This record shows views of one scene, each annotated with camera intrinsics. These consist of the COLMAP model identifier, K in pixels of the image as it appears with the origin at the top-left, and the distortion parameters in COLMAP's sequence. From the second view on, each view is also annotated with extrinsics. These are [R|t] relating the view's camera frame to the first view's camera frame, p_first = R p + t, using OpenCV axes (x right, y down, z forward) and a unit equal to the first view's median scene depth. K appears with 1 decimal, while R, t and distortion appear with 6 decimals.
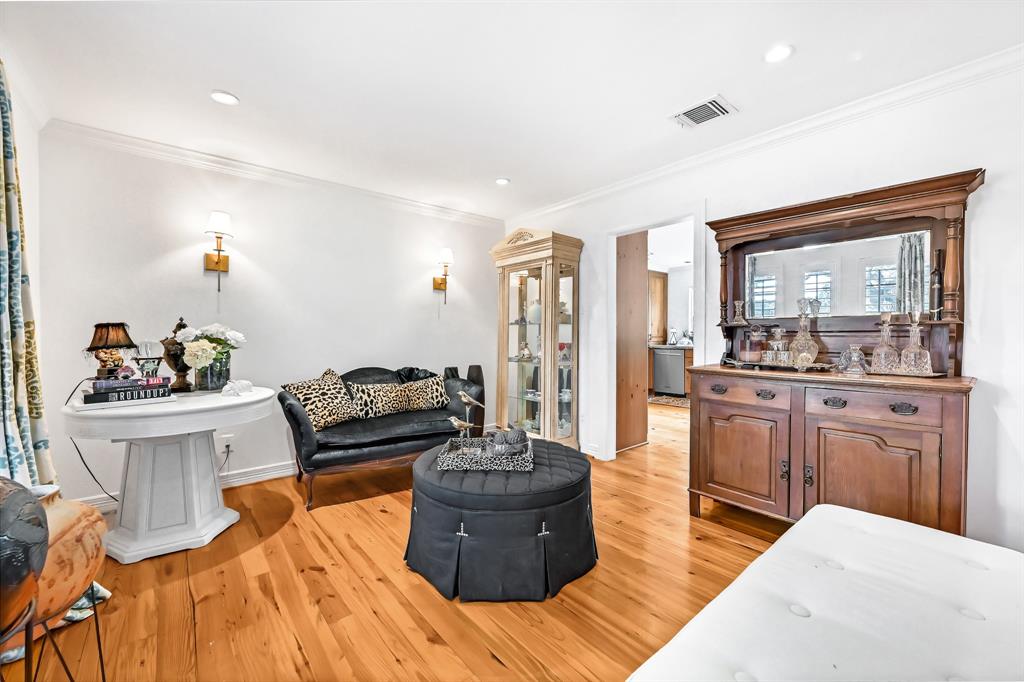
lens RADIAL K [[412.1, 0, 512.4], [0, 412.1, 337.1], [0, 0, 1]] dist [-0.000384, -0.000319]
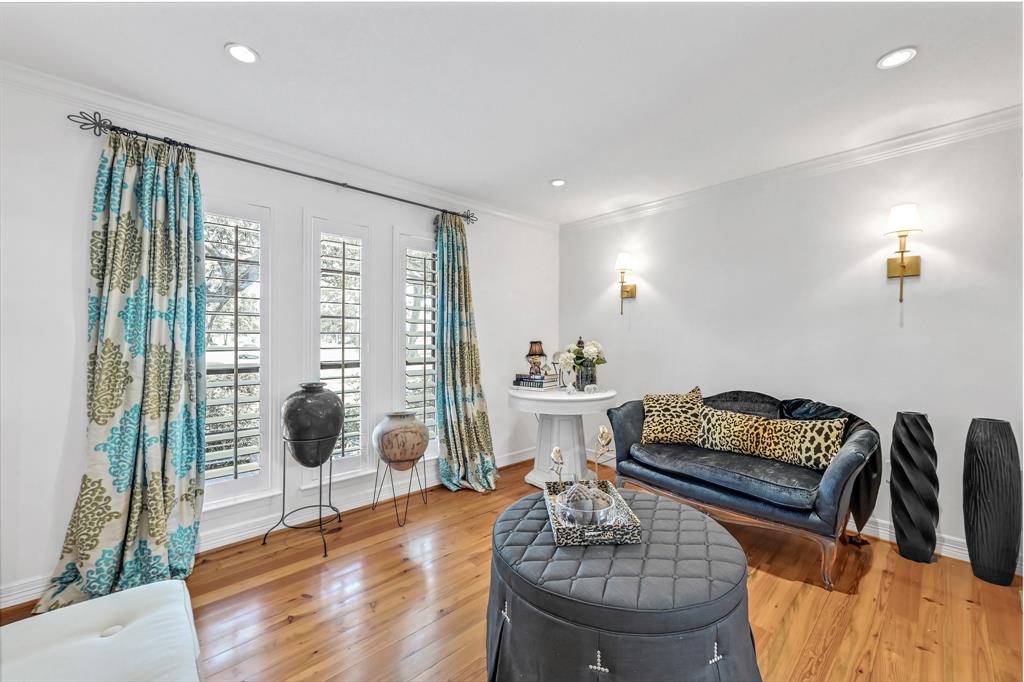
lens RADIAL K [[412.1, 0, 513.2], [0, 412.1, 337.8], [0, 0, 1]] dist [-0.000384, -0.000319]
pose [[0.043623, -0.010173, -0.998996, 0.498410], [-0.017087, 0.999794, -0.010928, -0.018458], [0.998902, 0.017546, 0.043440, 0.557113]]
